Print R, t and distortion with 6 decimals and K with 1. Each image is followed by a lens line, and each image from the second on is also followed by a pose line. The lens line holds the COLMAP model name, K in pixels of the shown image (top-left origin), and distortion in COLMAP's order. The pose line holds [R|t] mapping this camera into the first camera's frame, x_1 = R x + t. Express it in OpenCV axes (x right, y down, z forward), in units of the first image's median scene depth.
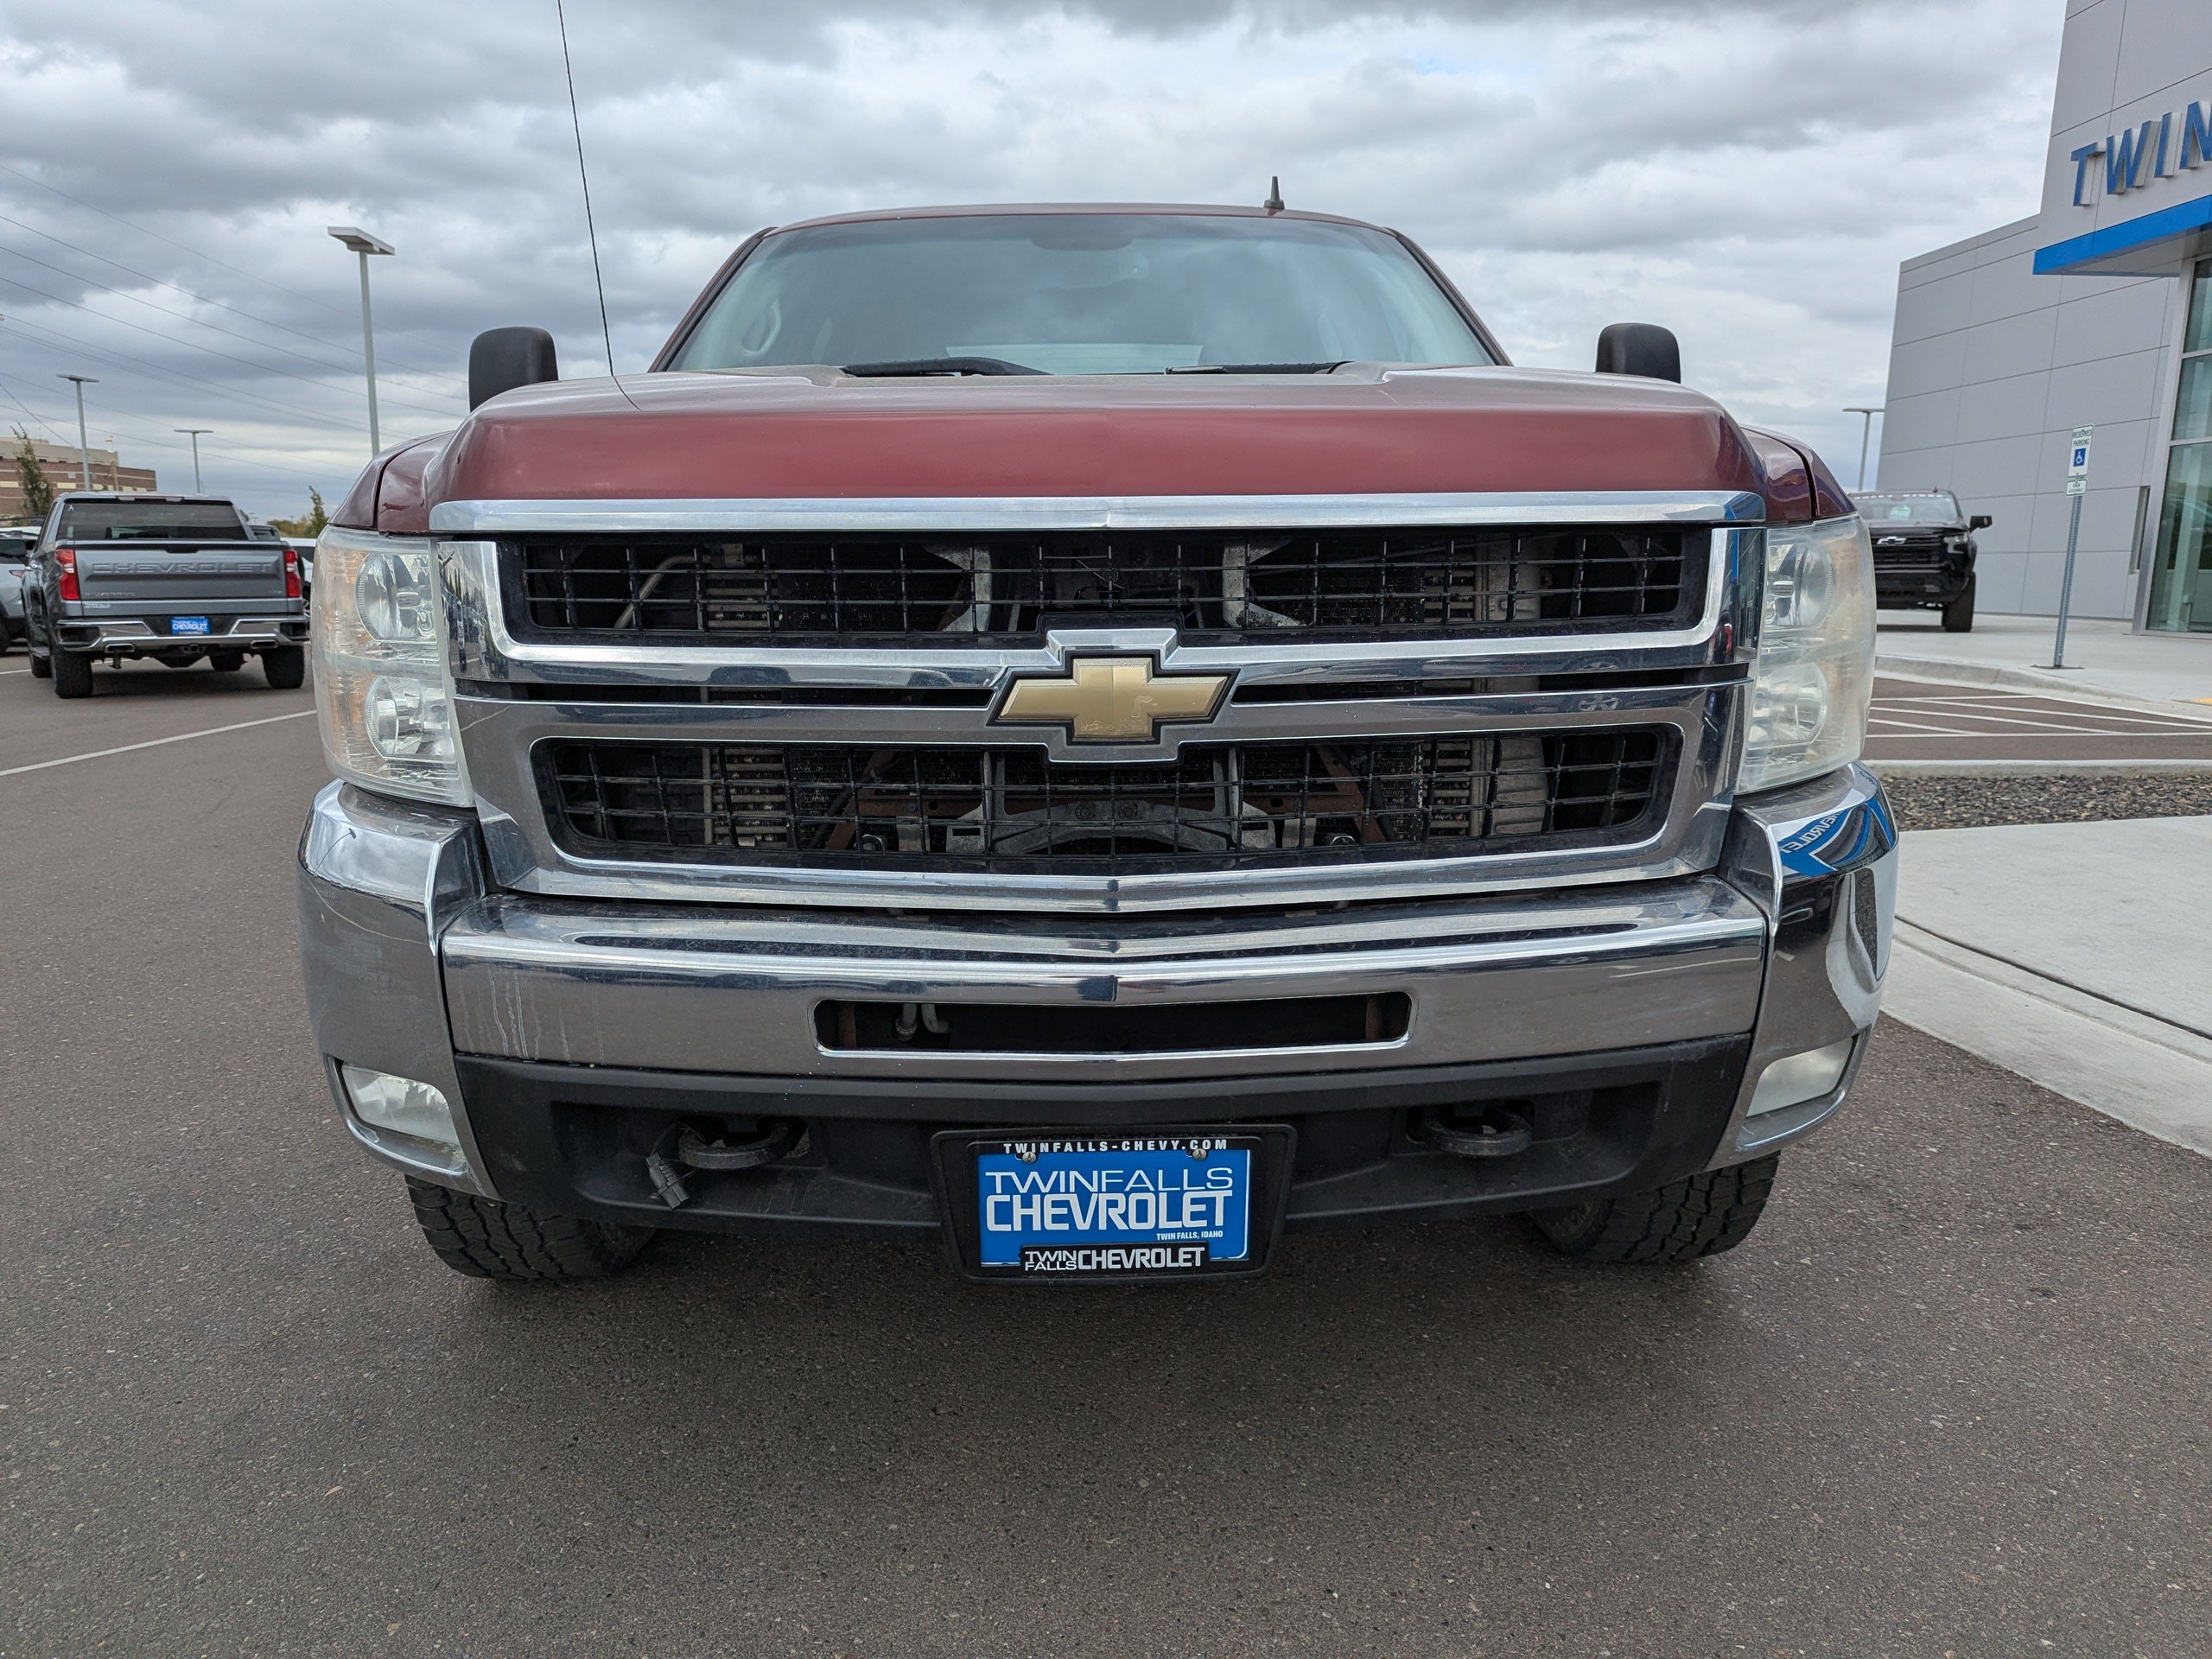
lens RADIAL K [[1566.7, 0, 1106.0], [0, 1566.7, 829.5], [0, 0, 1]] dist [0.061326, -0.057999]
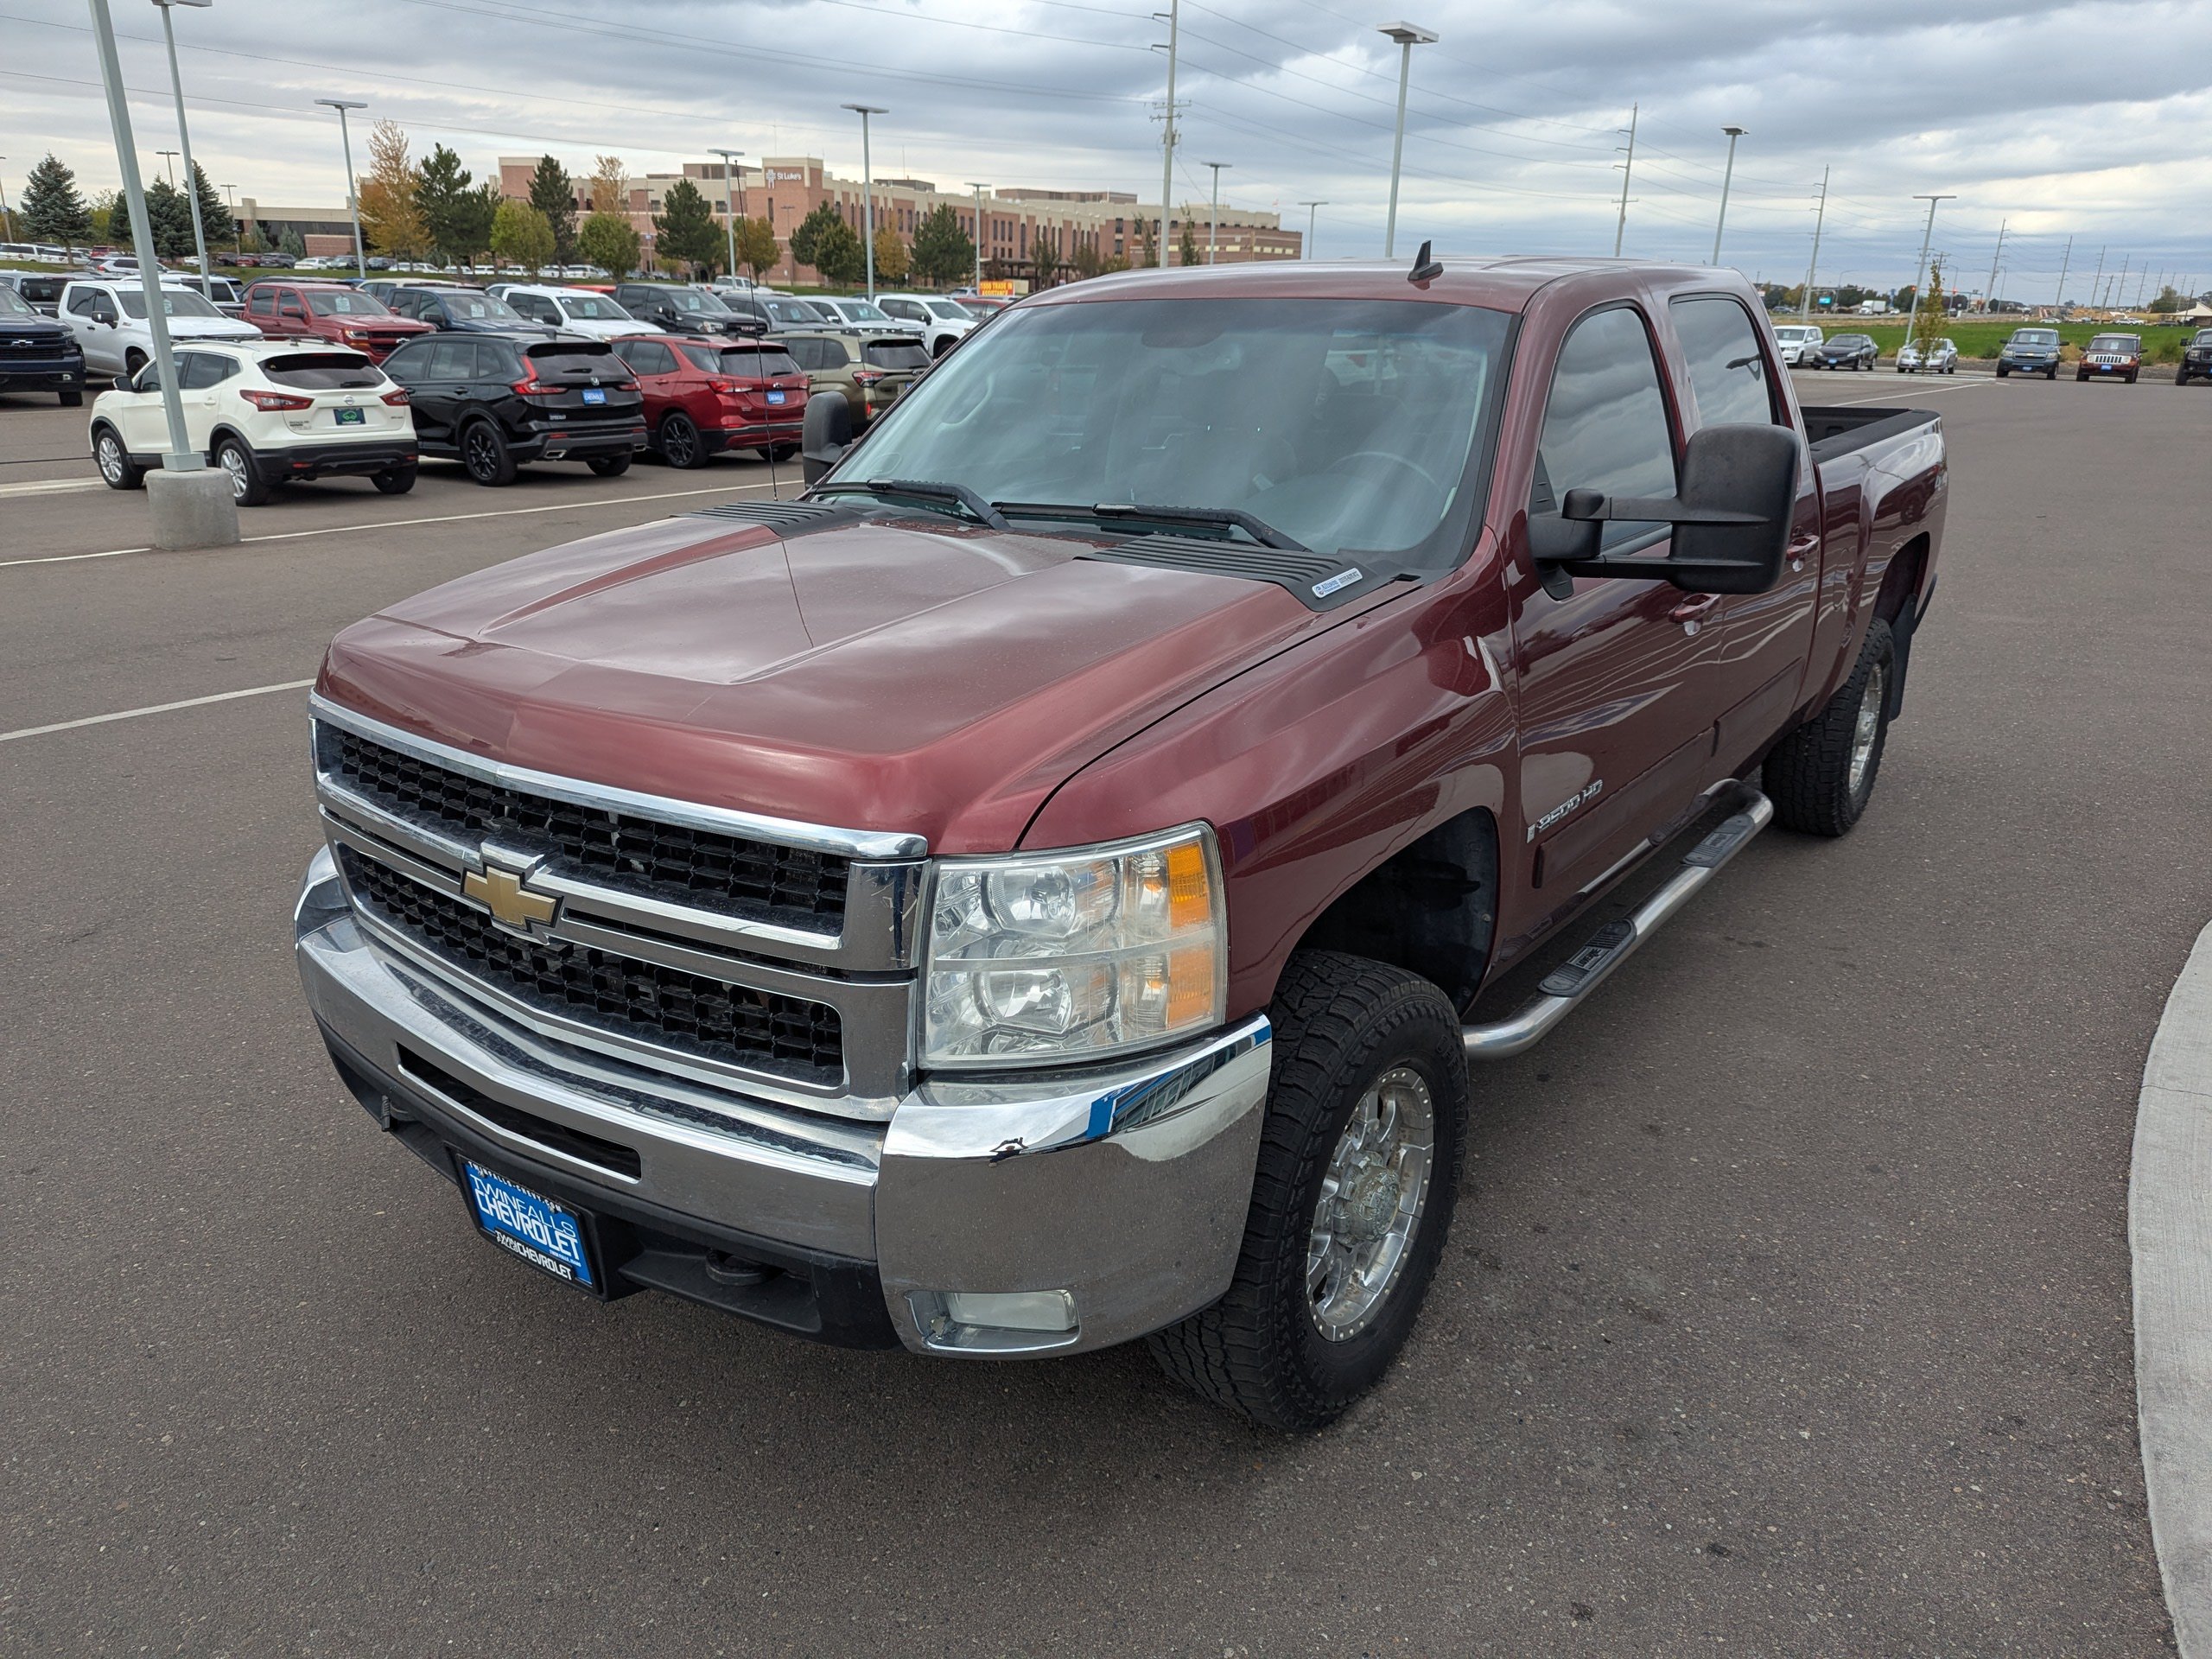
lens RADIAL K [[1549.9, 0, 1106.0], [0, 1549.9, 829.5], [0, 0, 1]] dist [0.058124, -0.045219]
pose [[0.795163, 0.196696, -0.573608, 1.176893], [-0.108107, 0.976759, 0.185078, -0.440624], [0.596681, -0.085156, 0.797947, 0.176114]]
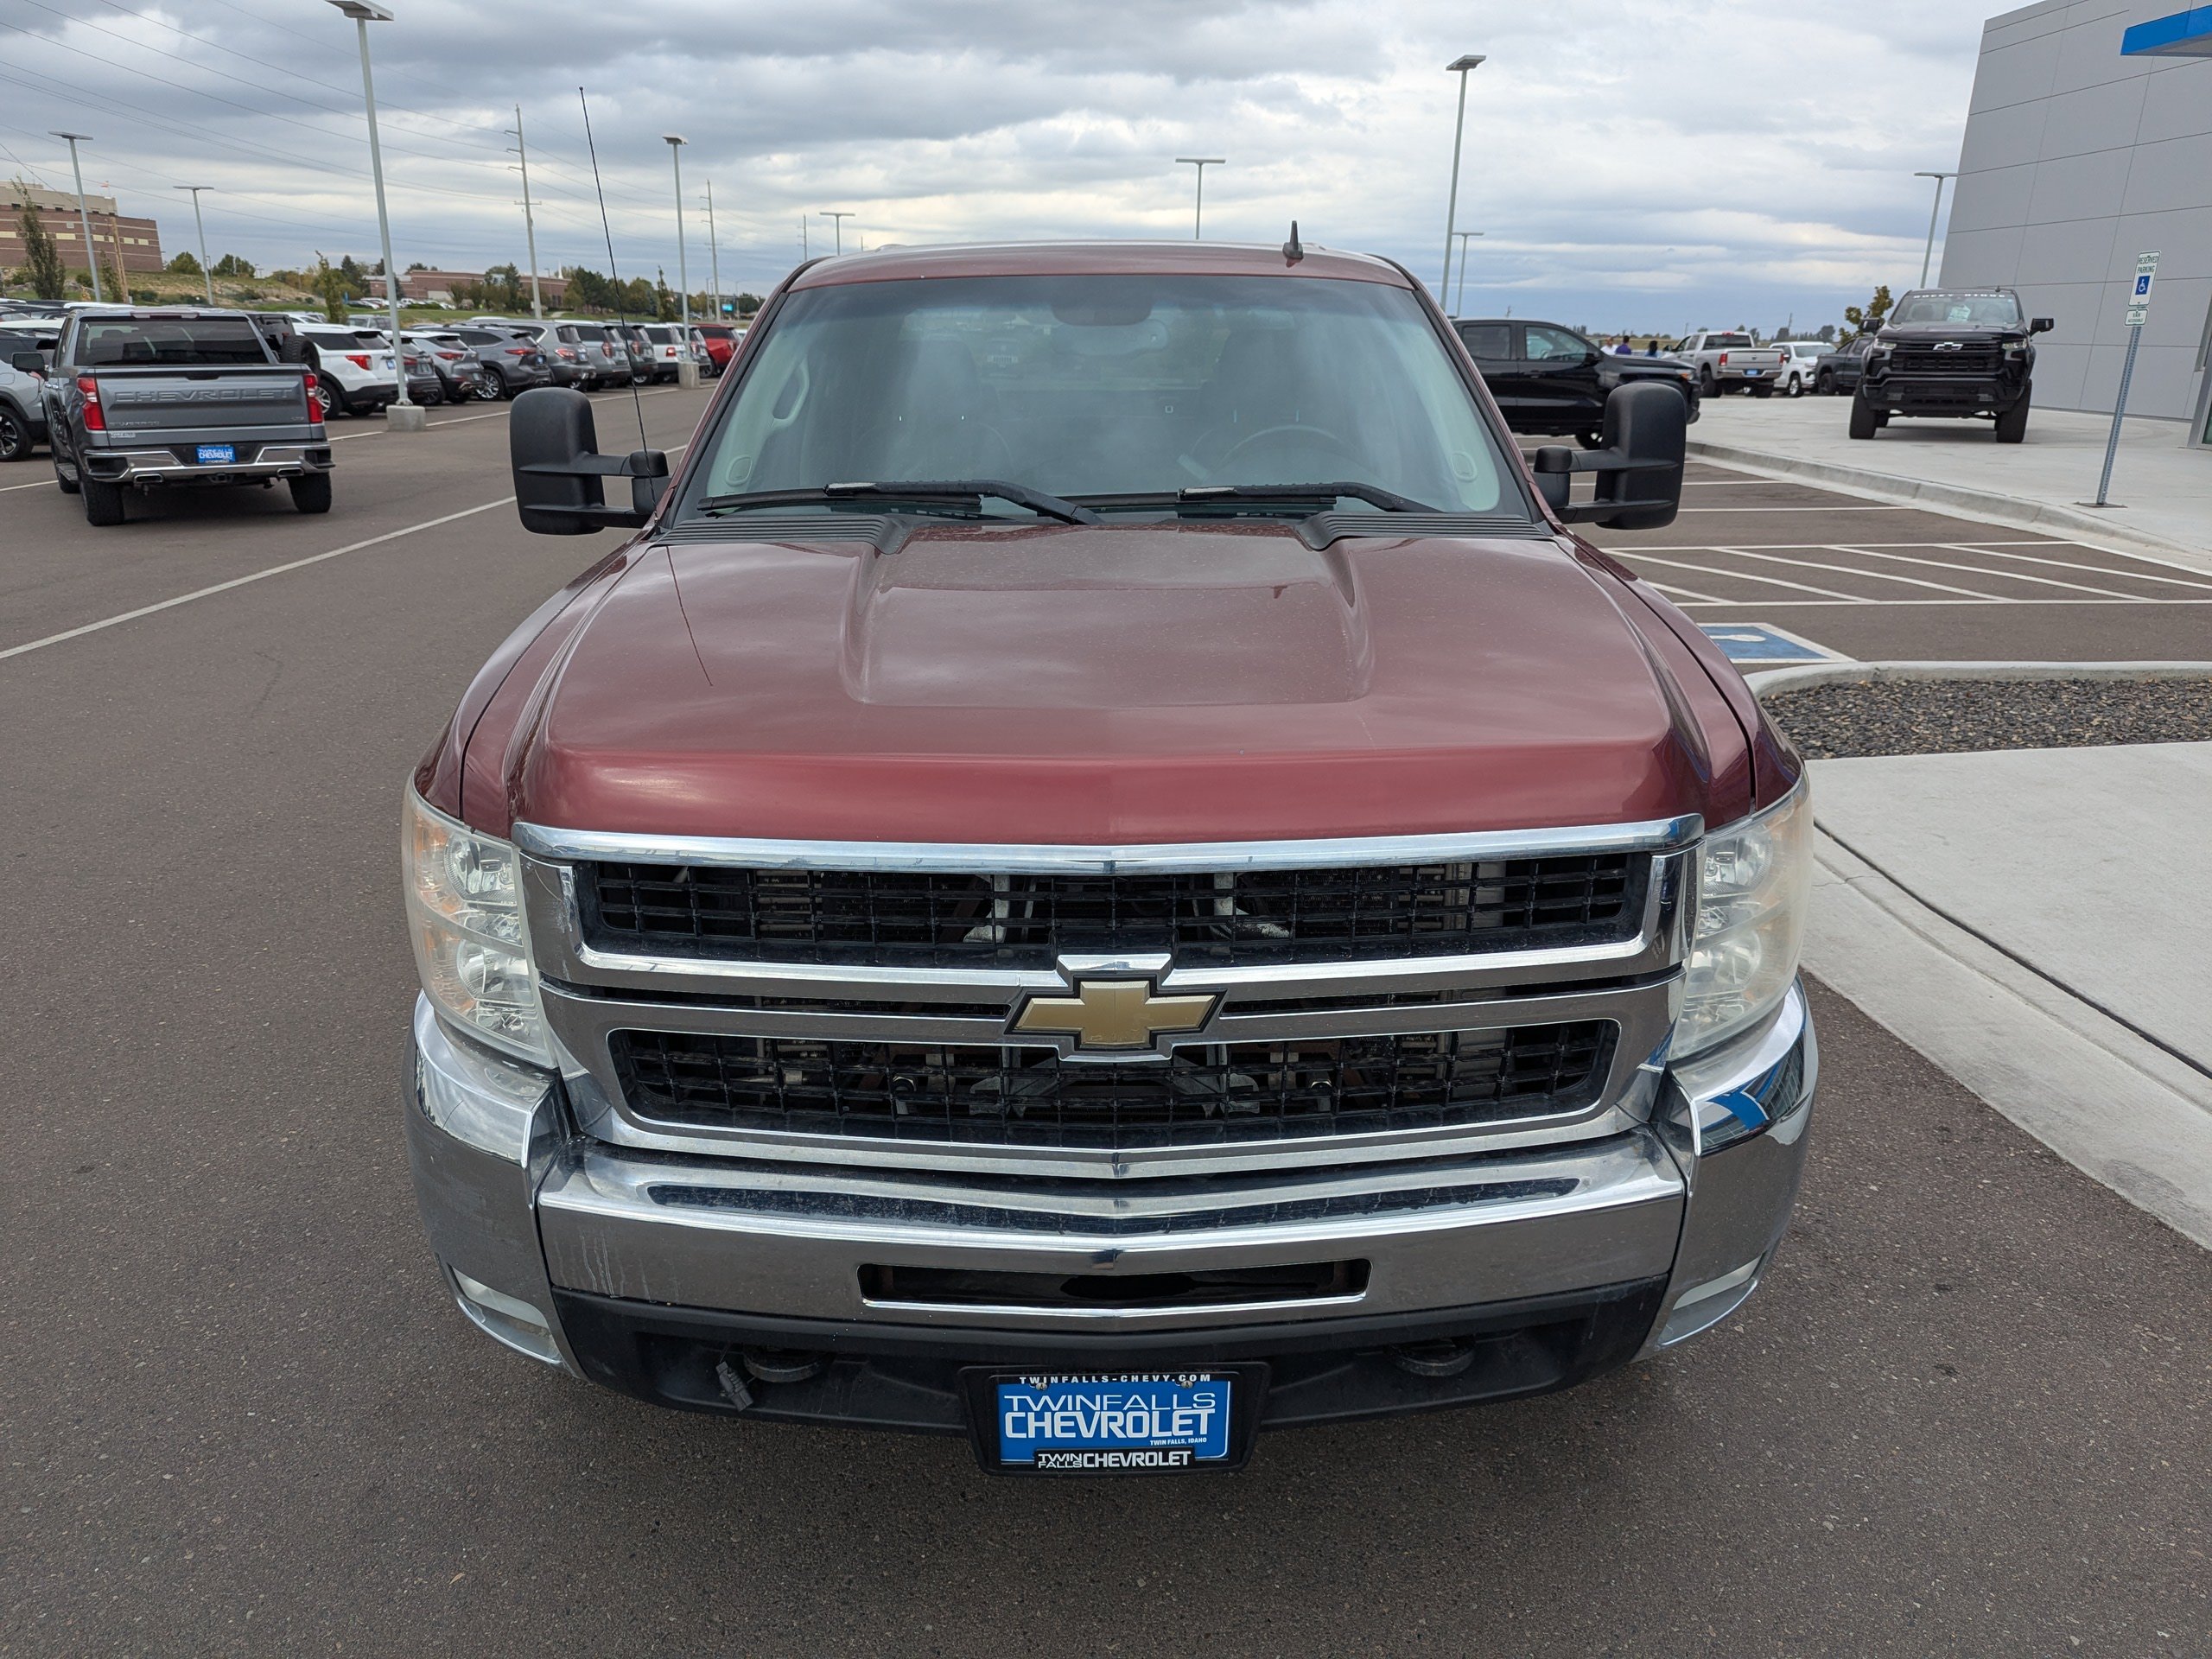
lens RADIAL K [[1568.5, 0, 1110.9], [0, 1568.5, 811.5], [0, 0, 1]] dist [0.066536, -0.063986]
pose [[0.999865, 0.008062, -0.014333, 0.015682], [-0.006076, 0.991020, 0.133574, -0.358808], [0.015282, -0.133469, 0.990935, -0.107242]]
